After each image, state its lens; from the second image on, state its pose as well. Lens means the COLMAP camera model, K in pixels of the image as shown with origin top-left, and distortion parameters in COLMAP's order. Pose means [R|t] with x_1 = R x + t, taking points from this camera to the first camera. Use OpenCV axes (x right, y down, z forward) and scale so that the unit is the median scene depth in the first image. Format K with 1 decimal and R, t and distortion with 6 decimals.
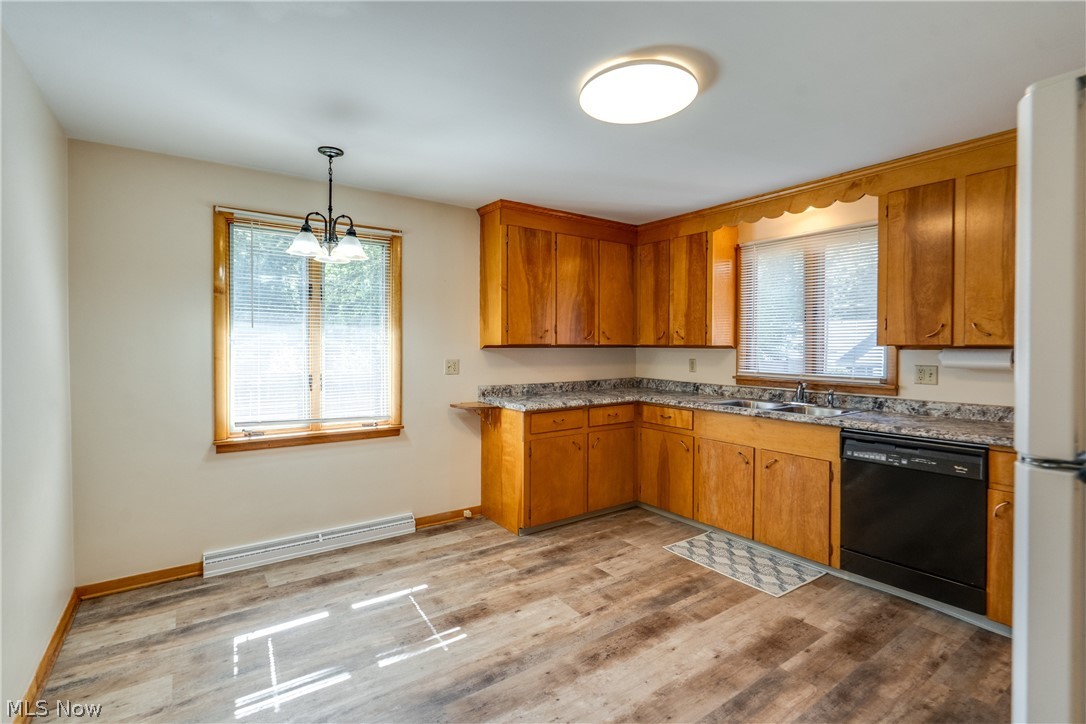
lens RADIAL K [[496.4, 0, 544.3], [0, 496.4, 352.4], [0, 0, 1]] dist [-0.001262, -0.000388]
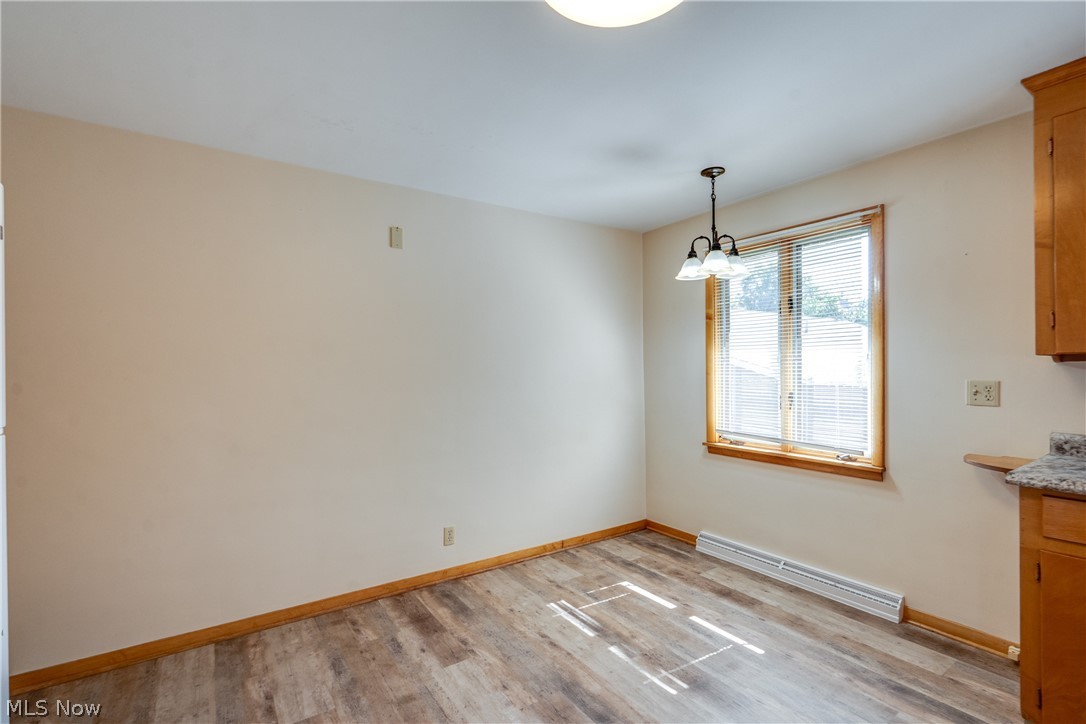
lens RADIAL K [[504.2, 0, 541.3], [0, 504.2, 371.5], [0, 0, 1]] dist [-0.001064, -0.000059]
pose [[-0.022424, 0.003093, -0.999744, 0.591860], [-0.007525, 0.999966, 0.003263, 0.006369], [0.999720, 0.007596, -0.022400, 0.642316]]
